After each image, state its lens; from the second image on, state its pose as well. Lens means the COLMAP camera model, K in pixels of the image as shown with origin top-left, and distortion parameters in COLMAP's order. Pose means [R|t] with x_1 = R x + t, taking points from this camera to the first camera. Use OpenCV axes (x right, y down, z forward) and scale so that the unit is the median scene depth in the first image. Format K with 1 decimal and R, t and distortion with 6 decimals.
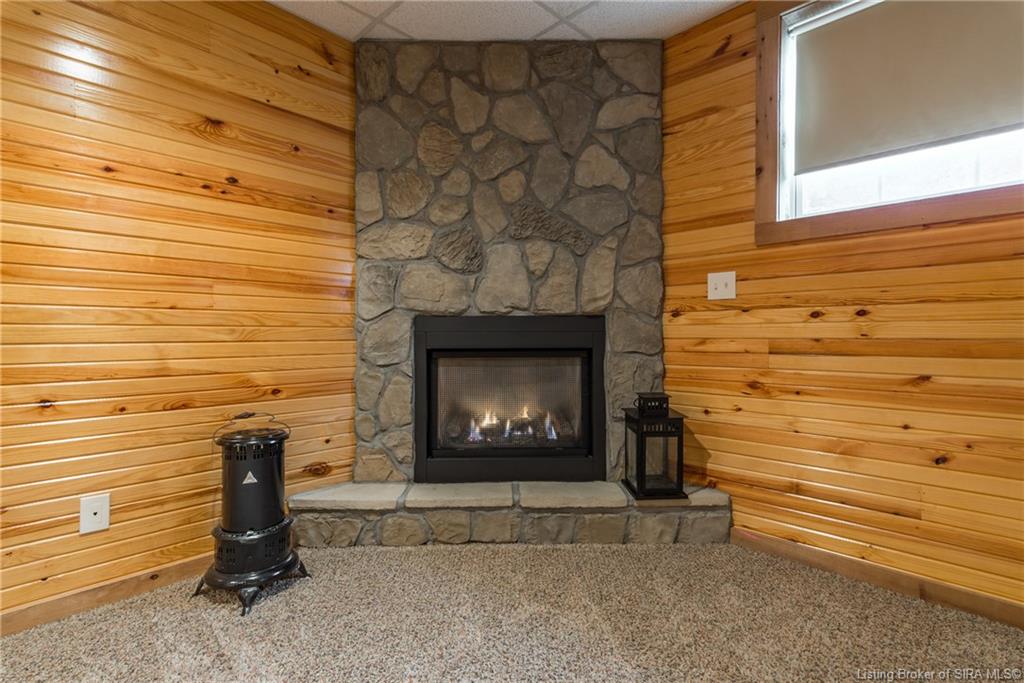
lens RADIAL K [[497.9, 0, 509.9], [0, 497.9, 338.1], [0, 0, 1]] dist [0.017193, 0.000158]
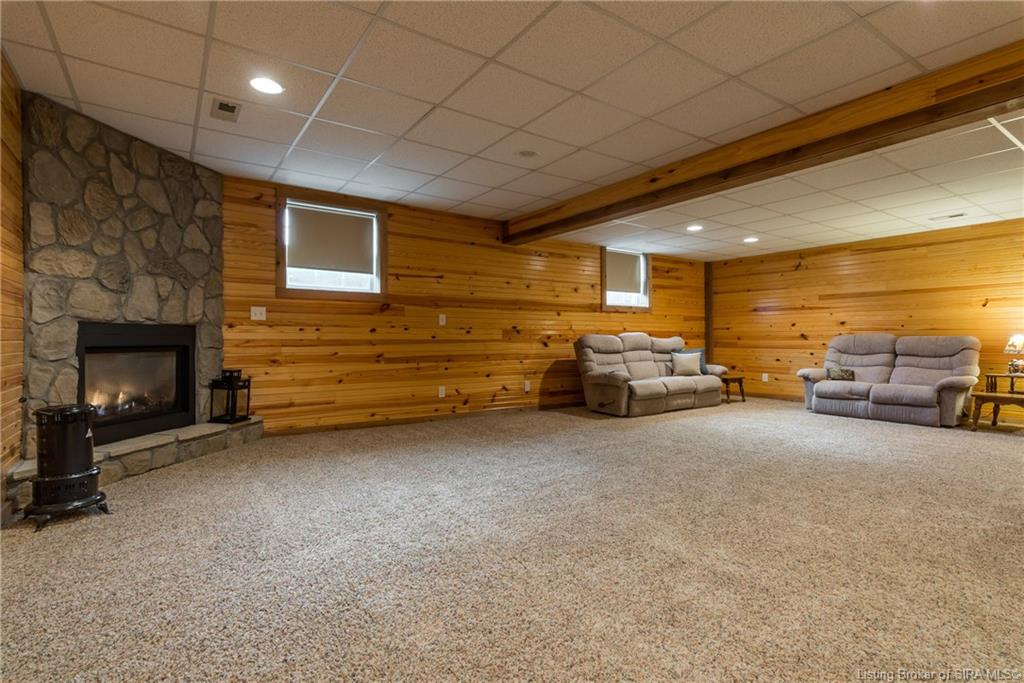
lens RADIAL K [[497.9, 0, 509.9], [0, 497.9, 338.1], [0, 0, 1]] dist [0.017193, 0.000158]
pose [[0.186571, 0.005468, 0.982426, -1.287454], [0.002435, 0.999979, -0.006028, 0.009039], [-0.982439, 0.003517, 0.186553, -0.358208]]
